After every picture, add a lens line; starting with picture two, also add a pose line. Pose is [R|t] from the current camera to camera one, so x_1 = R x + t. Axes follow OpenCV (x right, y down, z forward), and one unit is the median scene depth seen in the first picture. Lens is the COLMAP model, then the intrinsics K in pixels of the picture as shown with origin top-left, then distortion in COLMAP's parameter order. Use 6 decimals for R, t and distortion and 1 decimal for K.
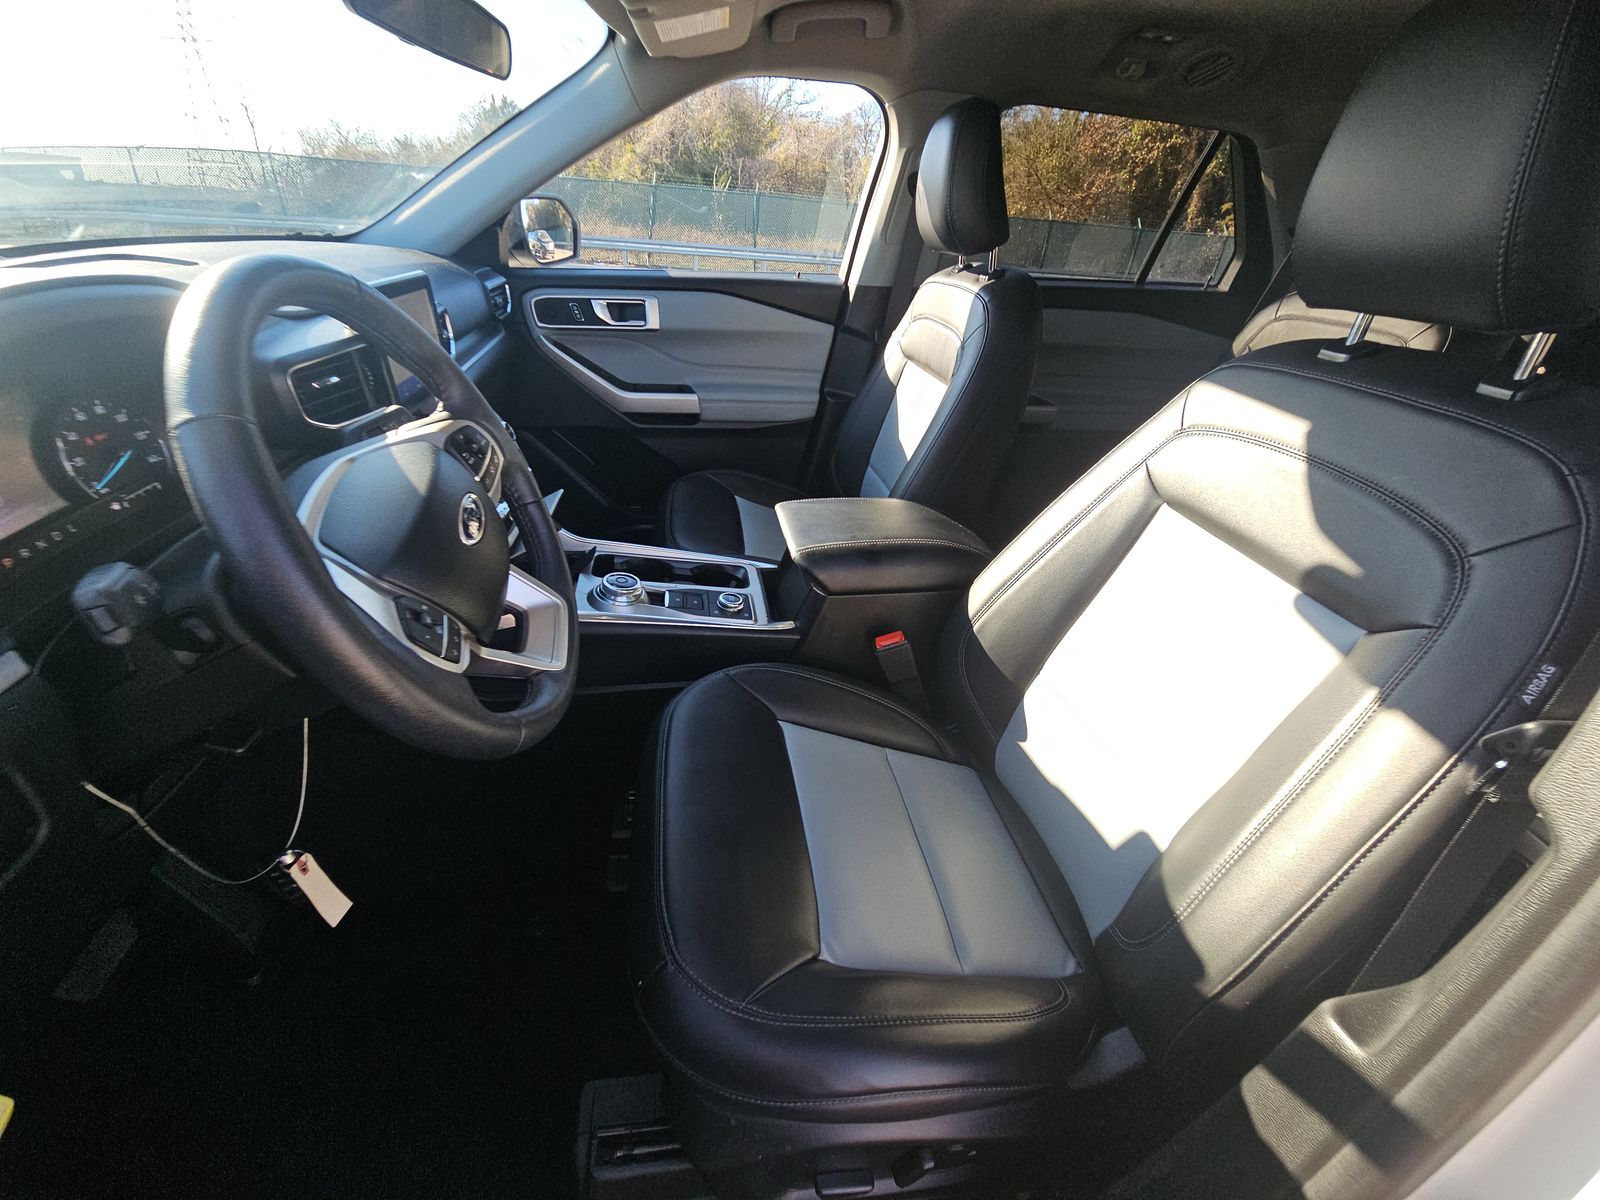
lens RADIAL K [[652.3, 0, 800.0], [0, 652.3, 600.0], [0, 0, 1]] dist [-0.000550, -0.000290]
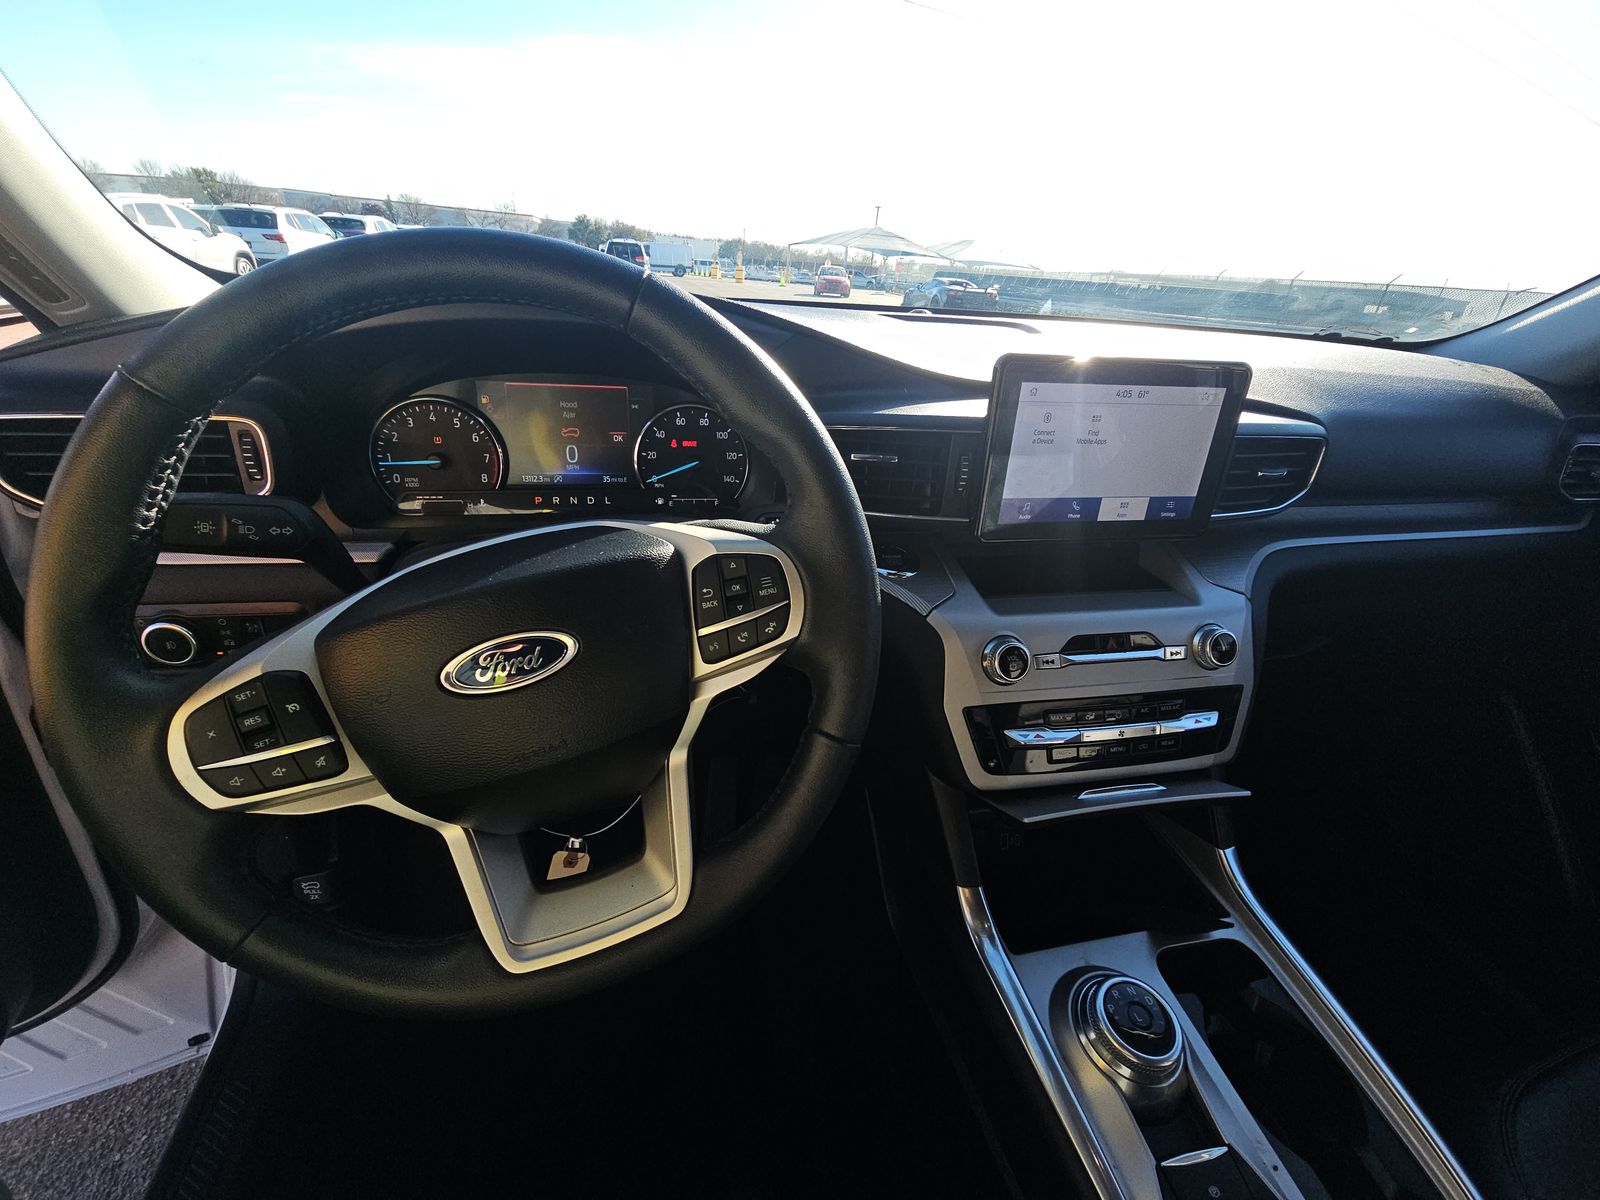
lens RADIAL K [[652.3, 0, 800.0], [0, 652.3, 600.0], [0, 0, 1]] dist [-0.000550, -0.000290]
pose [[0.054414, 0.395476, -0.916863, 0.007665], [-0.552246, 0.776926, 0.302341, -0.163991], [0.831903, 0.489883, 0.260676, 0.344148]]
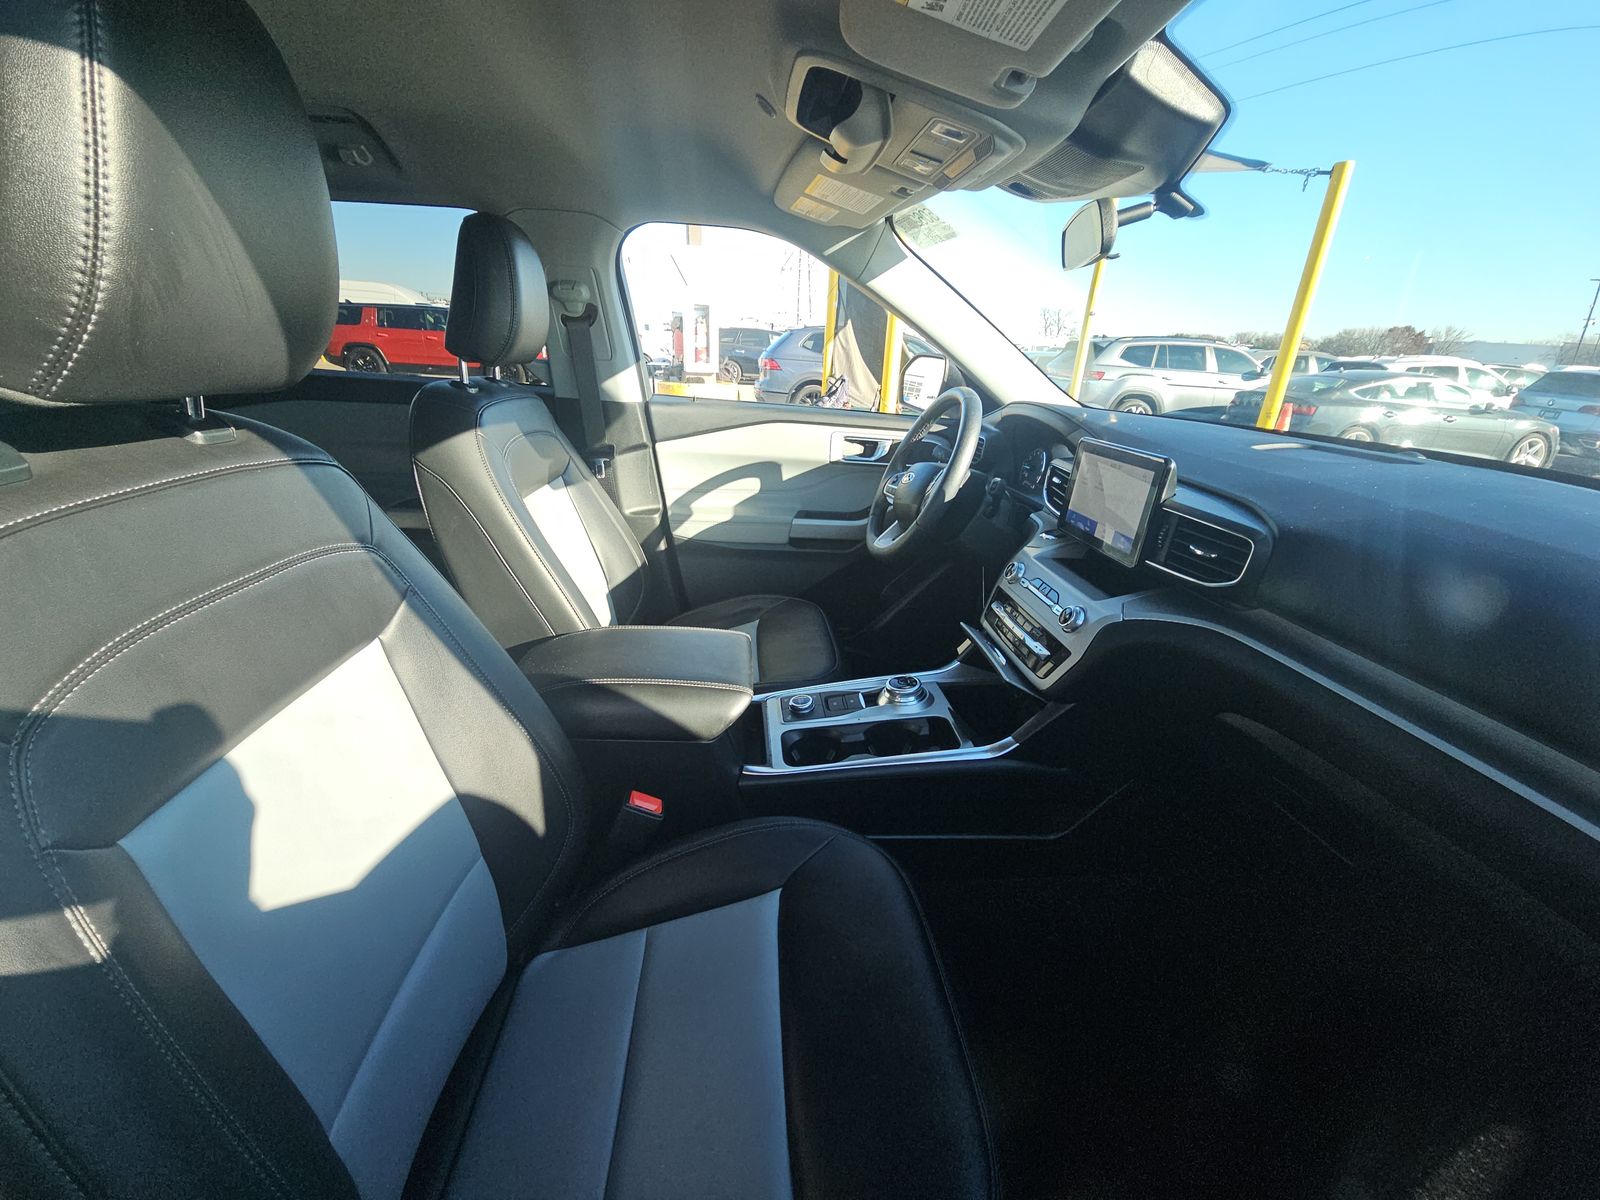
lens RADIAL K [[652.3, 0, 800.0], [0, 652.3, 600.0], [0, 0, 1]] dist [-0.000550, -0.000290]
pose [[-0.987927, -0.152971, 0.024503, -0.059103], [-0.078936, 0.633129, 0.770011, -0.500163], [-0.133303, 0.758780, -0.637560, 0.878494]]
